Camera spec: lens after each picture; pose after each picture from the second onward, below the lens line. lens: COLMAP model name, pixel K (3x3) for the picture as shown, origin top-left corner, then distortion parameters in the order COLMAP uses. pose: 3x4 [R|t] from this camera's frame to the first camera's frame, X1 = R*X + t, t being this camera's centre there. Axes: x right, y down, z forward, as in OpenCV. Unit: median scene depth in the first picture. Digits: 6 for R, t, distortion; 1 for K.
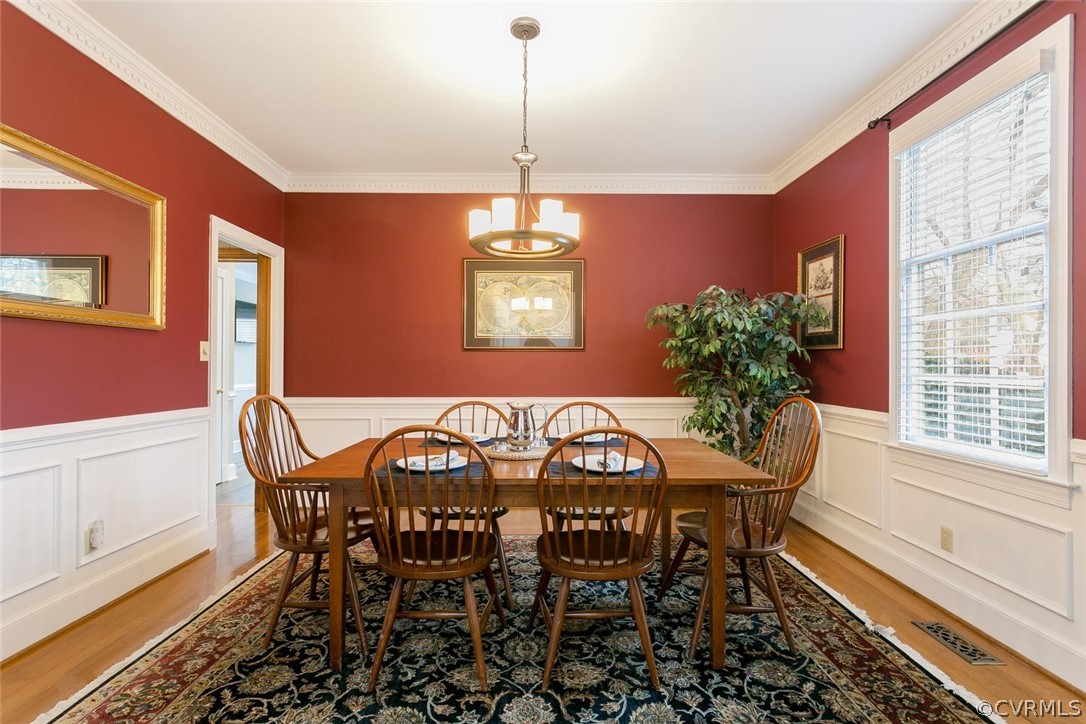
lens RADIAL K [[522.1, 0, 541.9], [0, 522.1, 365.2], [0, 0, 1]] dist [-0.013471, 0.000406]
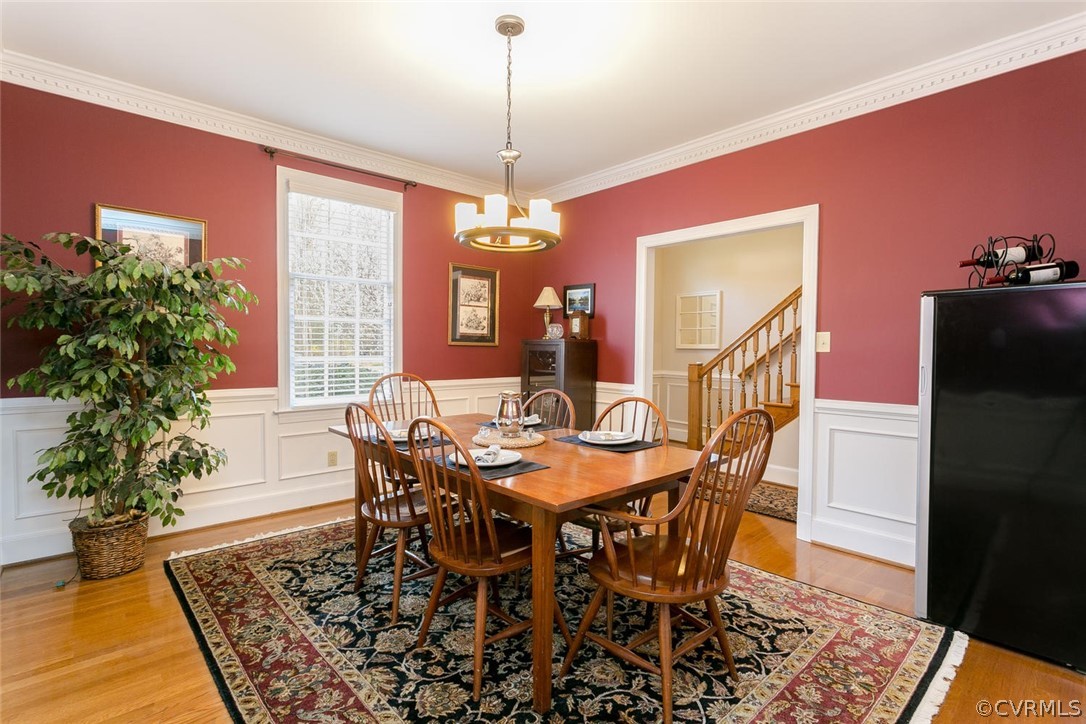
lens RADIAL K [[522.1, 0, 541.9], [0, 522.1, 359.4], [0, 0, 1]] dist [-0.013471, 0.000406]
pose [[-0.677427, -0.027124, 0.735090, -0.955835], [-0.013108, 0.999606, 0.024804, -0.023739], [-0.735474, 0.007167, -0.677515, 1.860395]]
